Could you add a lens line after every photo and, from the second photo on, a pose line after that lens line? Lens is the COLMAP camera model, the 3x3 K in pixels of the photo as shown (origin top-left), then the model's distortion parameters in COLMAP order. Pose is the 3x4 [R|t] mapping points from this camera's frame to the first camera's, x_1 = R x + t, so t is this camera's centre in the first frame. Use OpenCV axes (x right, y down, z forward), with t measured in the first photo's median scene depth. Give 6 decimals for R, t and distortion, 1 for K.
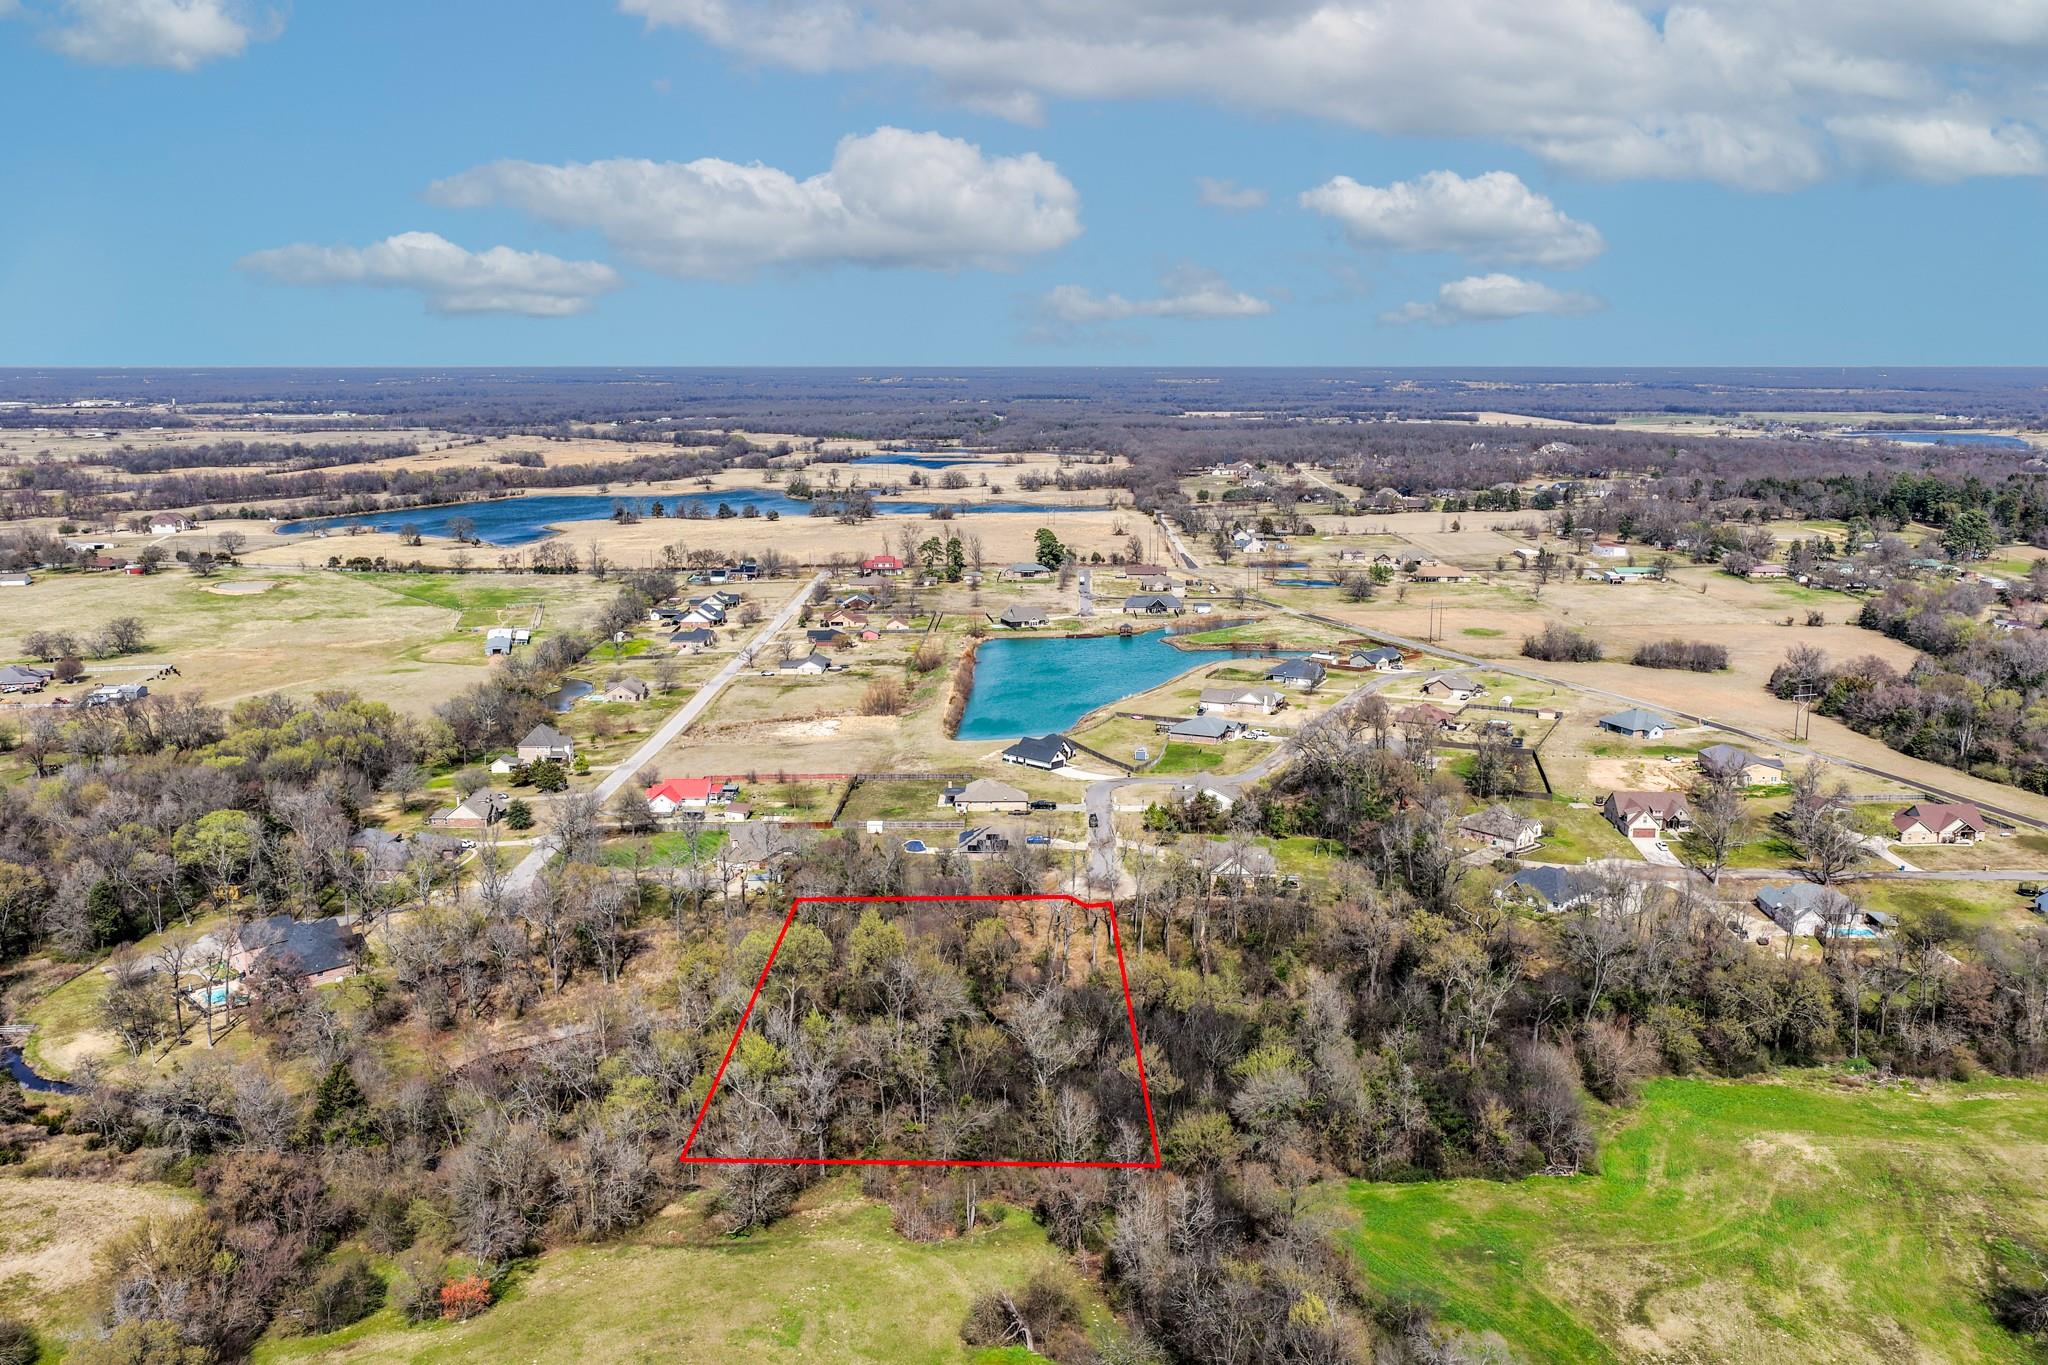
lens RADIAL K [[1764.7, 0, 1036.4], [0, 1764.7, 689.4], [0, 0, 1]] dist [-0.002523, 0.008443]
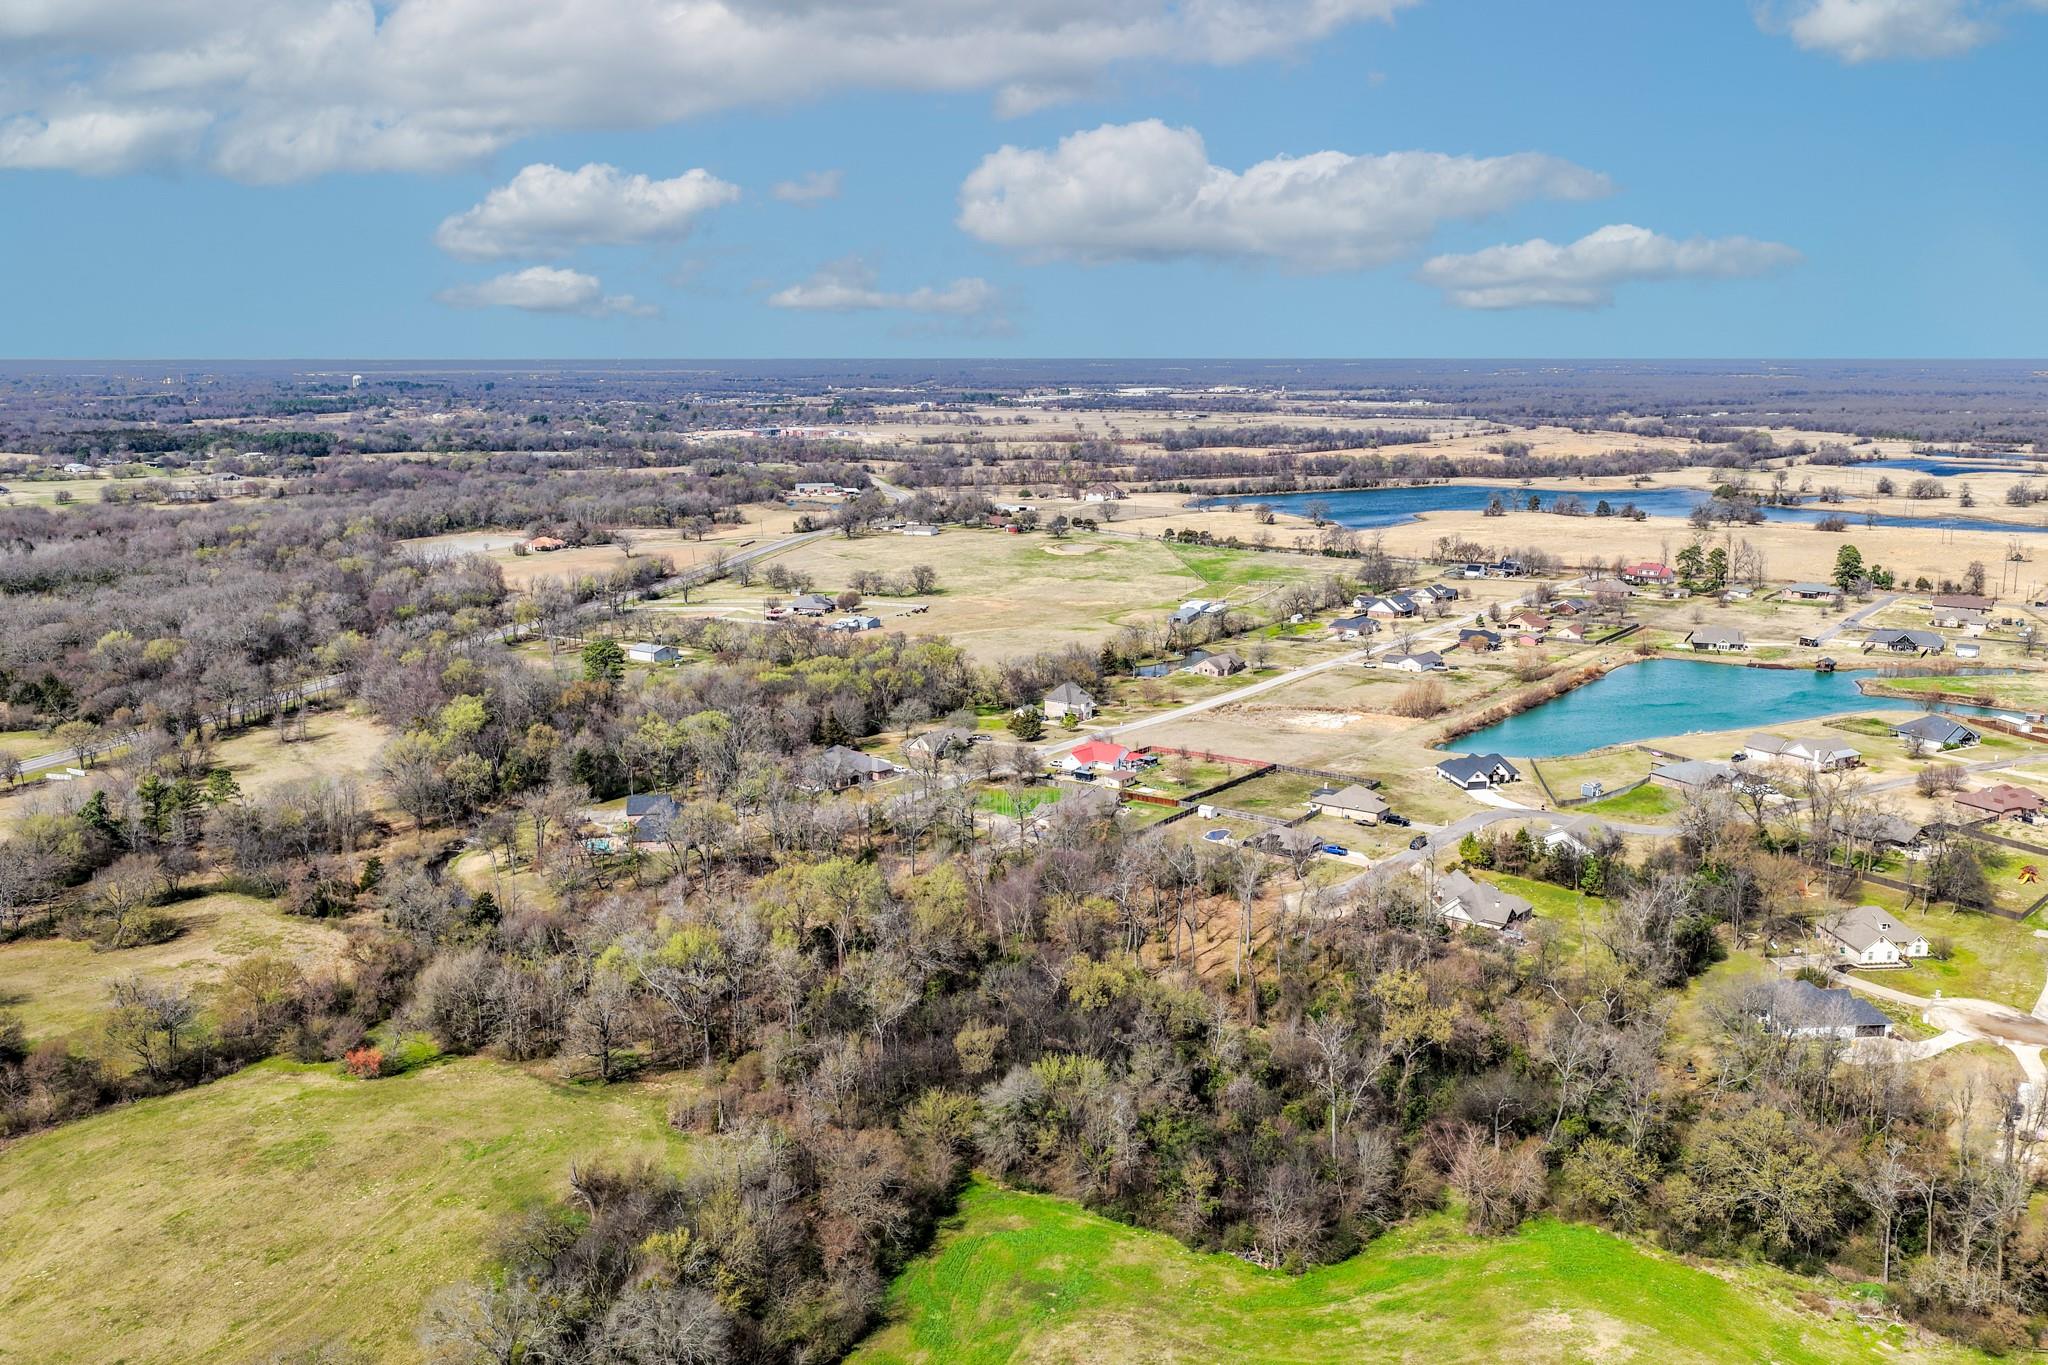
lens RADIAL K [[1764.7, 0, 1036.4], [0, 1764.7, 689.4], [0, 0, 1]] dist [-0.002523, 0.008443]
pose [[0.790824, 0.115402, -0.601065, 0.187929], [-0.112463, 0.992741, 0.042634, -0.010591], [0.601622, 0.033882, 0.798062, 0.054007]]
